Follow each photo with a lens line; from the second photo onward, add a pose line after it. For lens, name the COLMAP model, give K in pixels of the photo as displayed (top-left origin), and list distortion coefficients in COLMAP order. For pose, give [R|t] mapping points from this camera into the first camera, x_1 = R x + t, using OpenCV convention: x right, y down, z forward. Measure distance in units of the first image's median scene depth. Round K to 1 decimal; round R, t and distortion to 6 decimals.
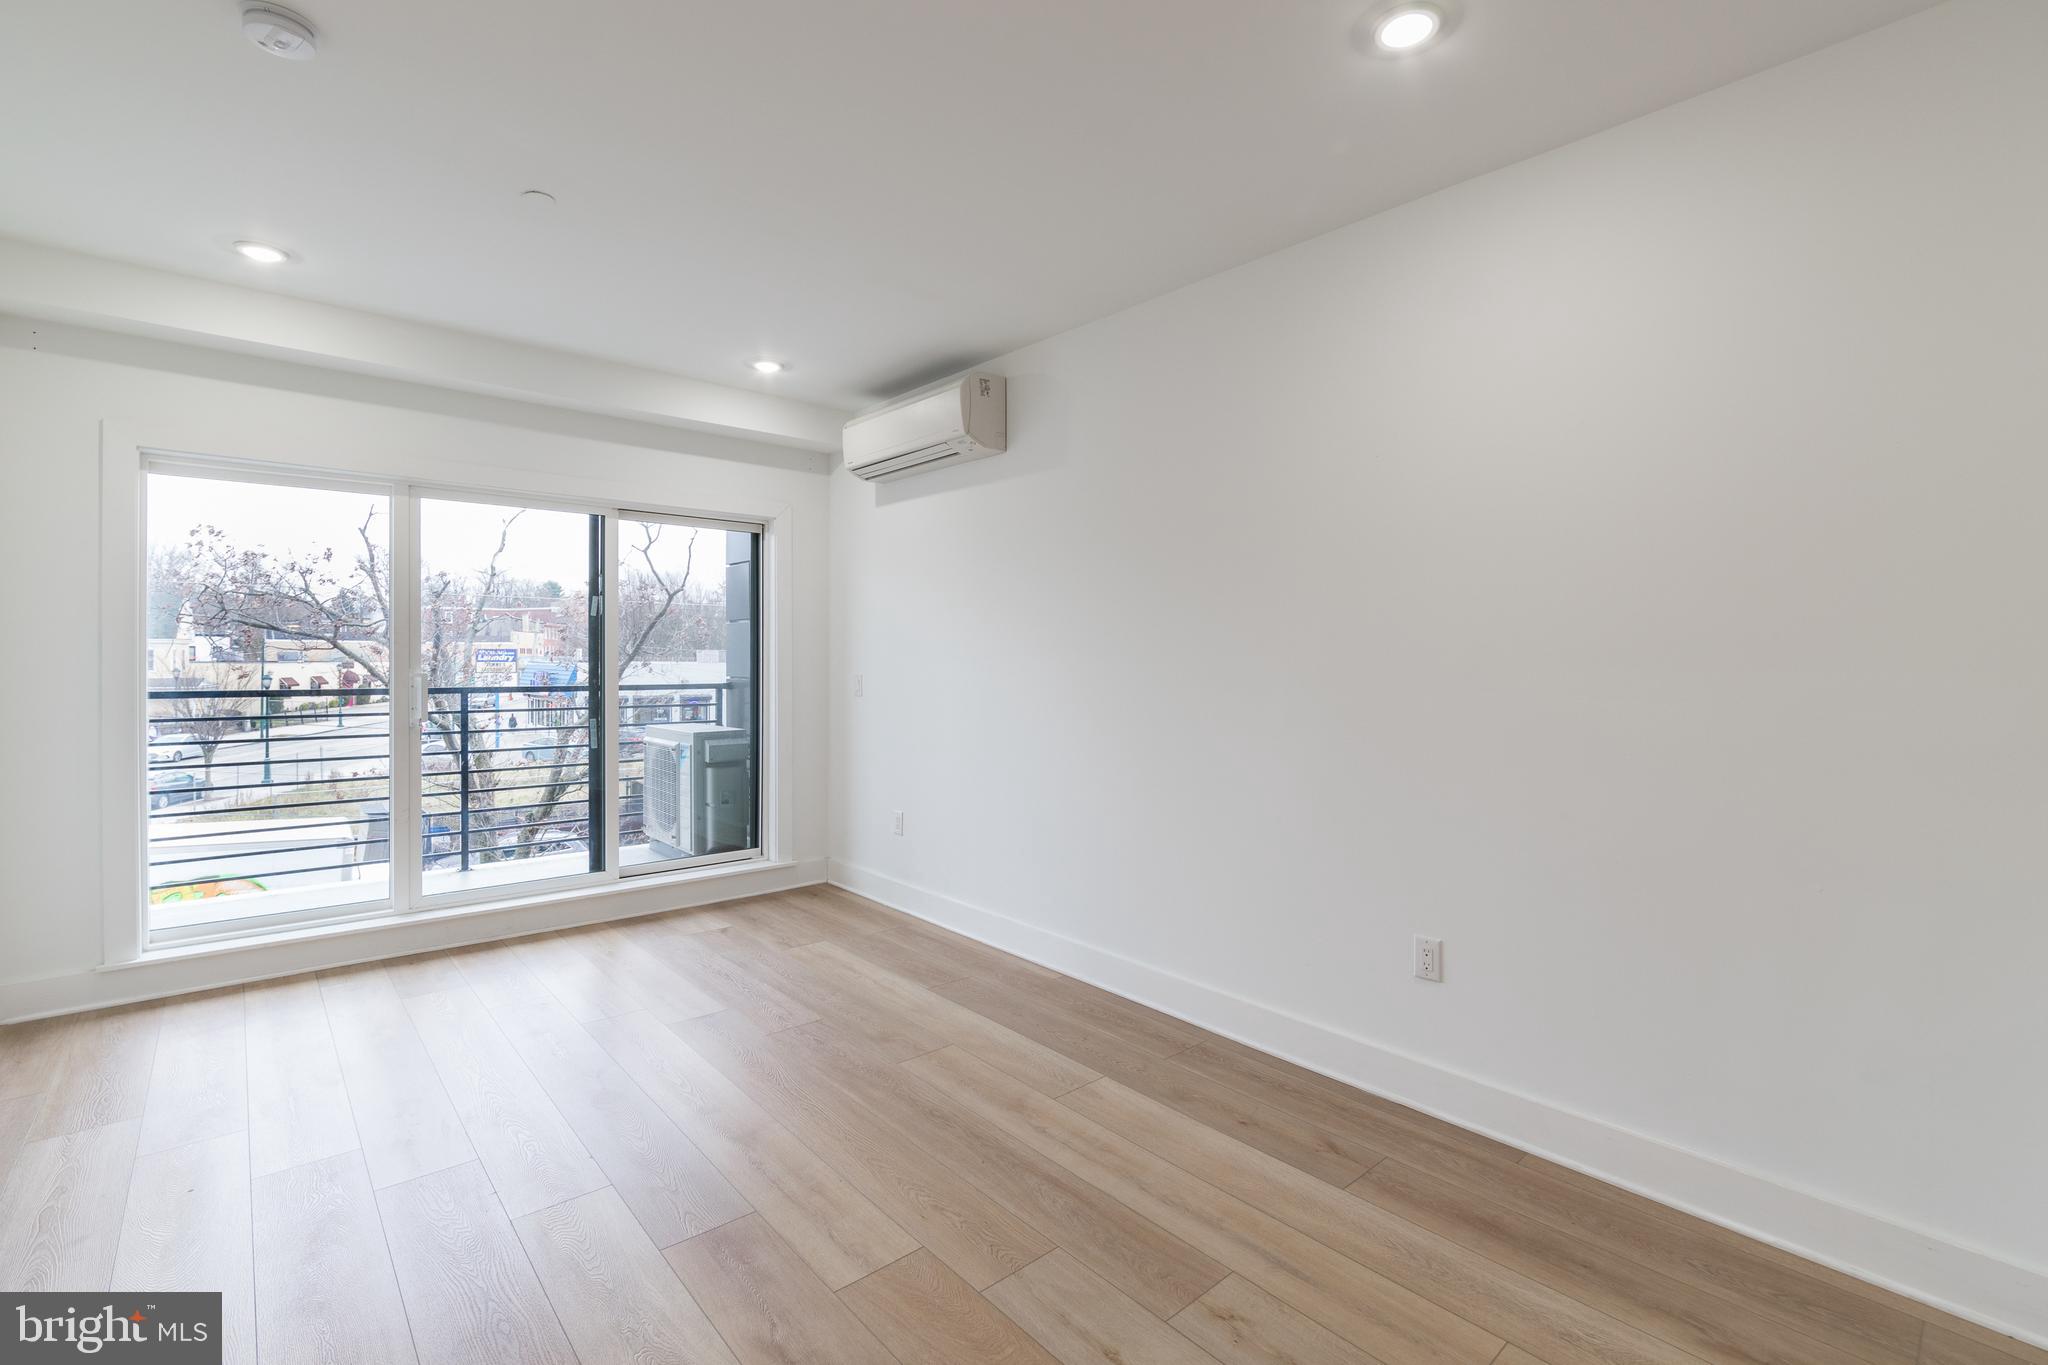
lens RADIAL K [[913.6, 0, 1037.1], [0, 913.6, 672.3], [0, 0, 1]] dist [-0.014181, 0.000292]
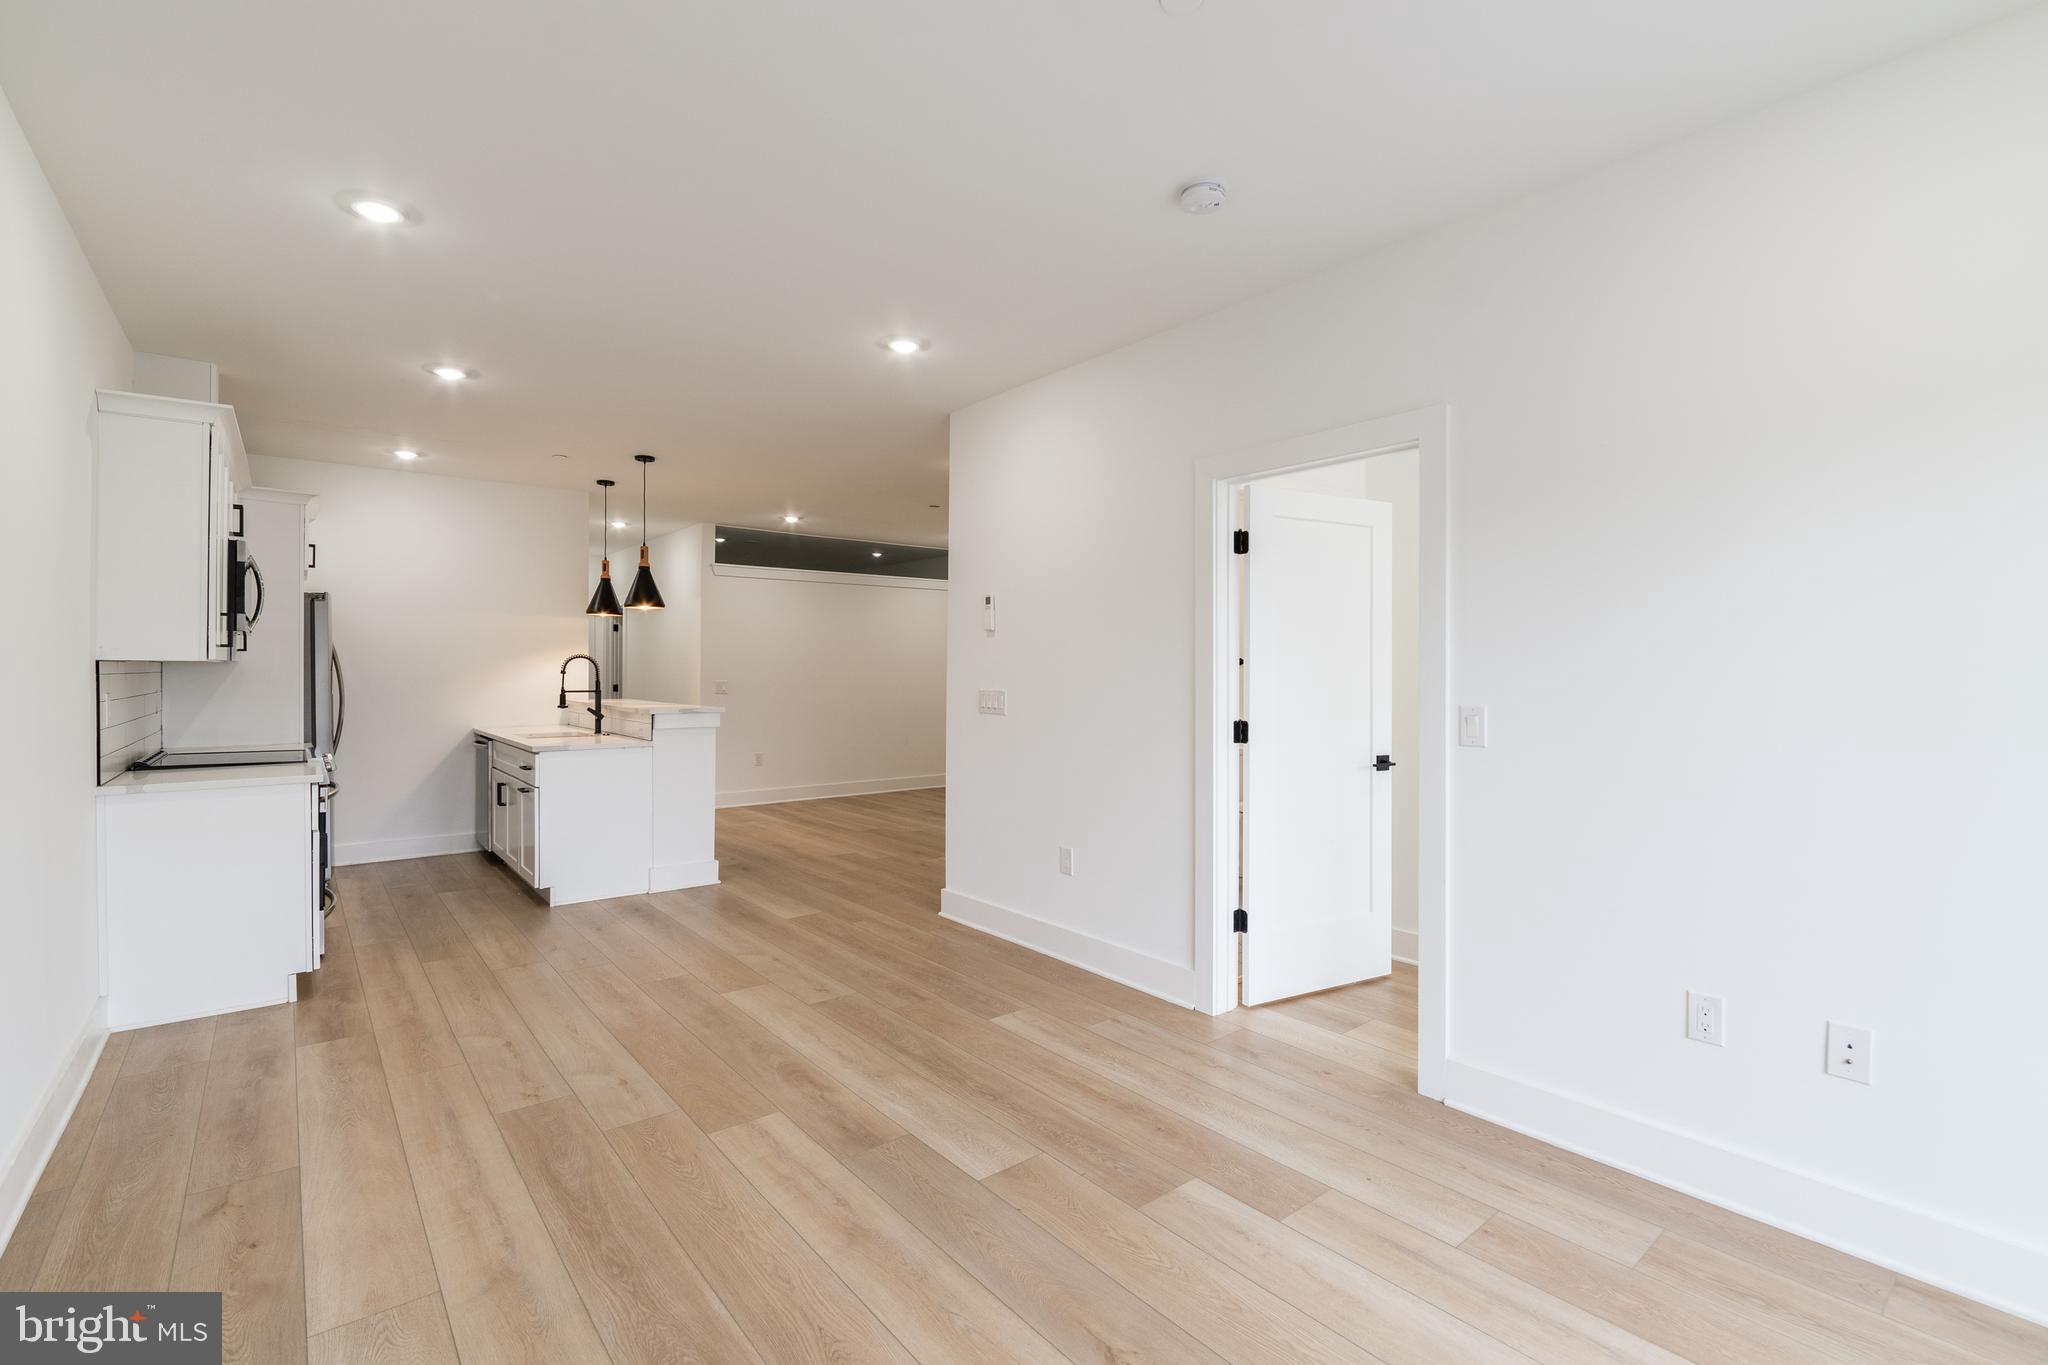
lens RADIAL K [[913.6, 0, 1037.1], [0, 913.6, 672.3], [0, 0, 1]] dist [-0.014181, 0.000292]
pose [[-0.999398, -0.011191, 0.032830, -0.278493], [-0.010535, 0.999742, 0.020103, -0.021277], [-0.033047, 0.019745, -0.999259, 1.002748]]
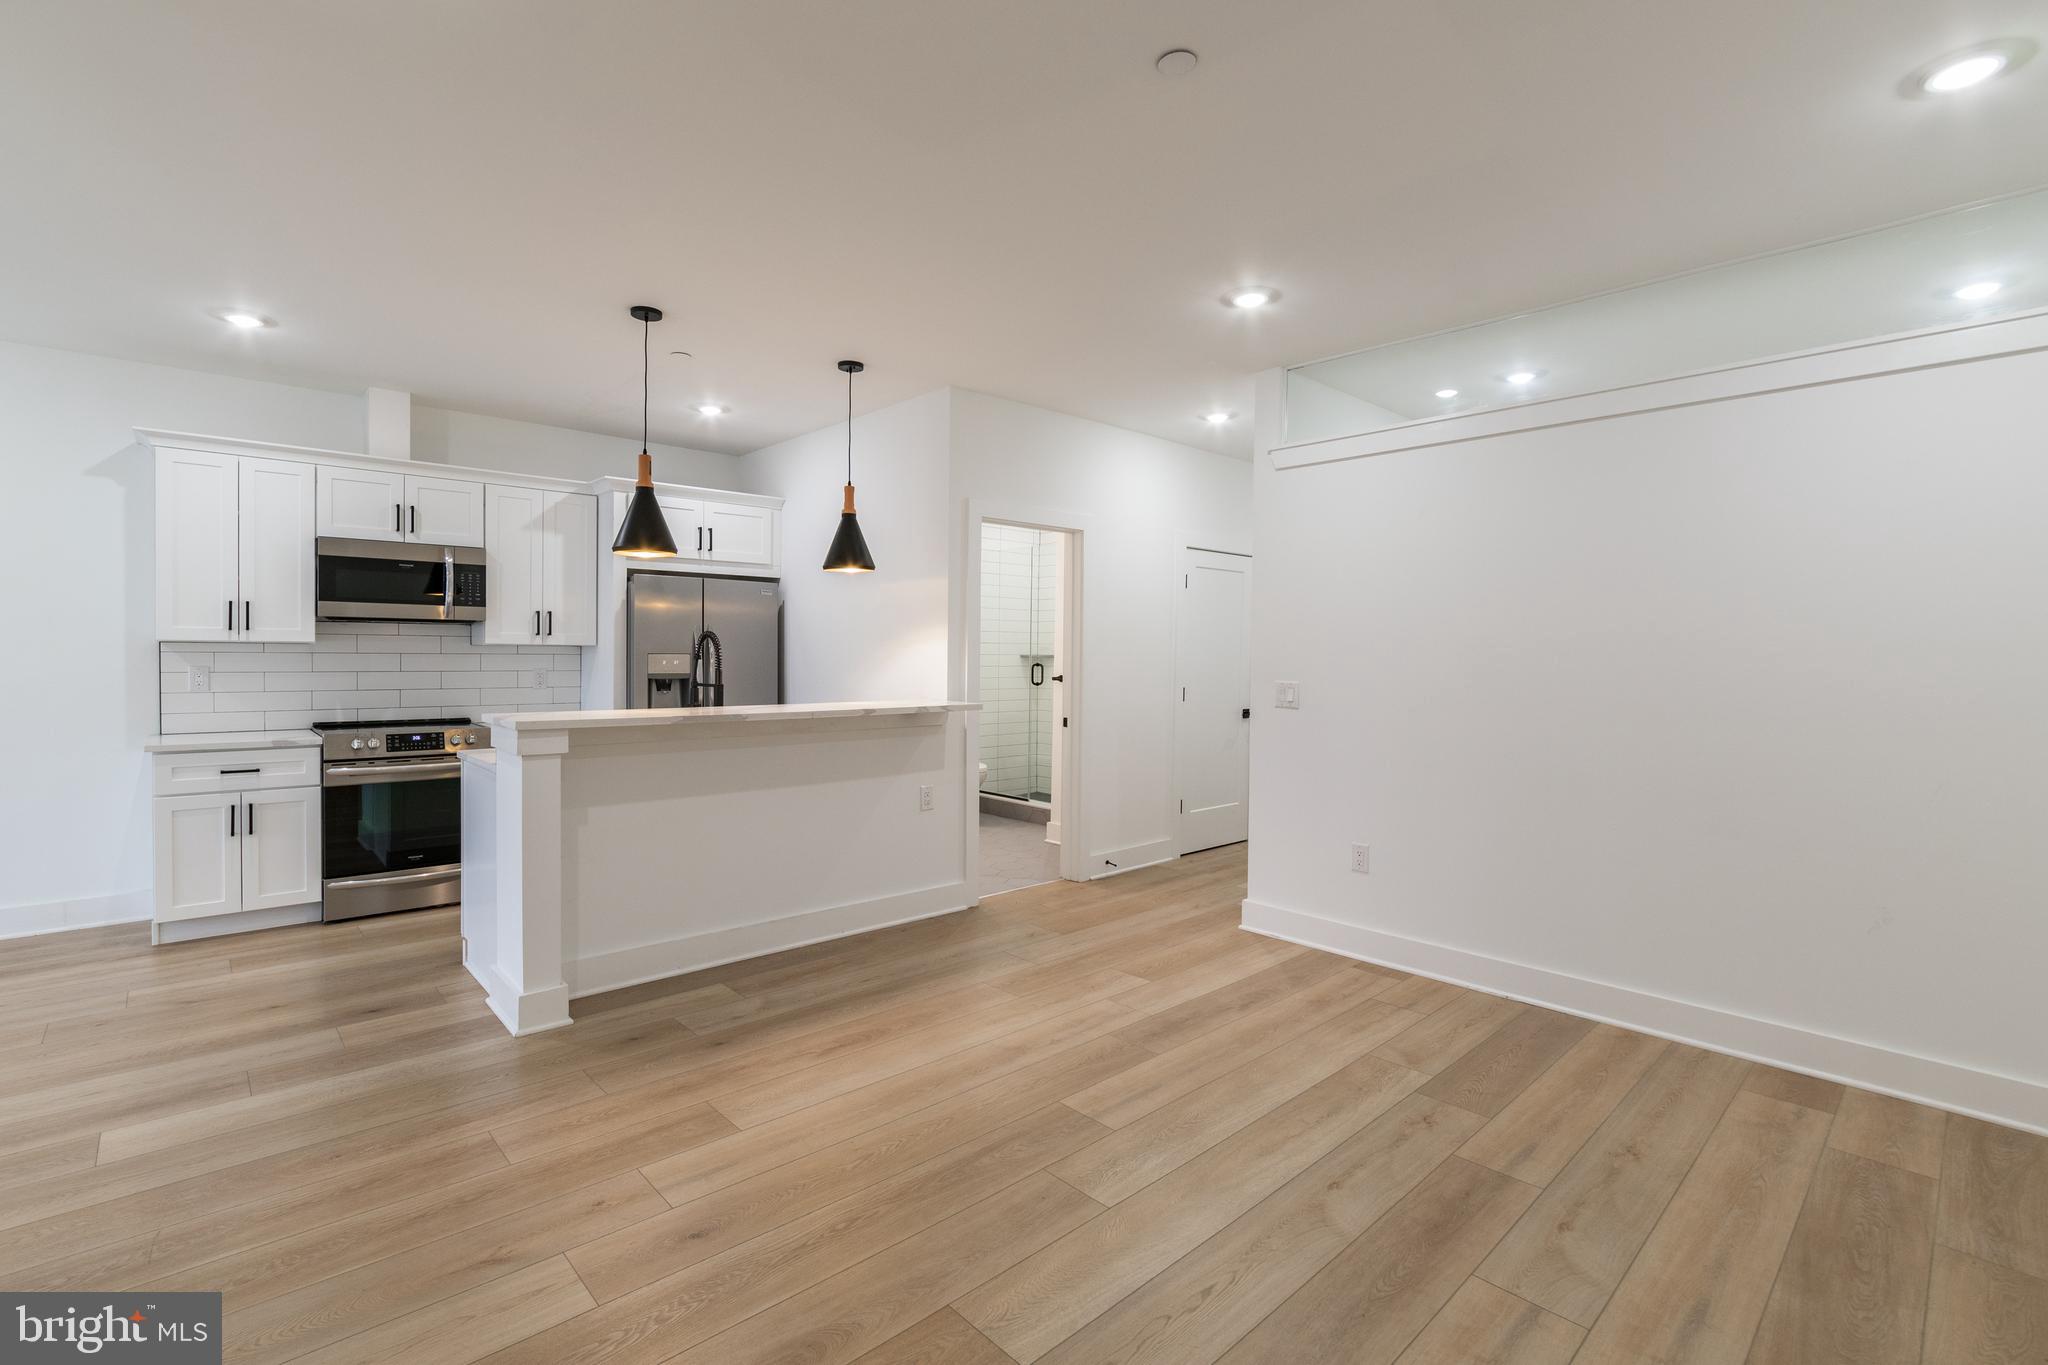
lens RADIAL K [[915.3, 0, 1015.8], [0, 915.3, 665.5], [0, 0, 1]] dist [-0.018723, 0.000938]
pose [[-0.026496, -0.020422, 0.999440, -0.497245], [0.004979, 0.999776, 0.020561, 0.002964], [-0.999637, 0.005521, -0.026388, -0.576380]]
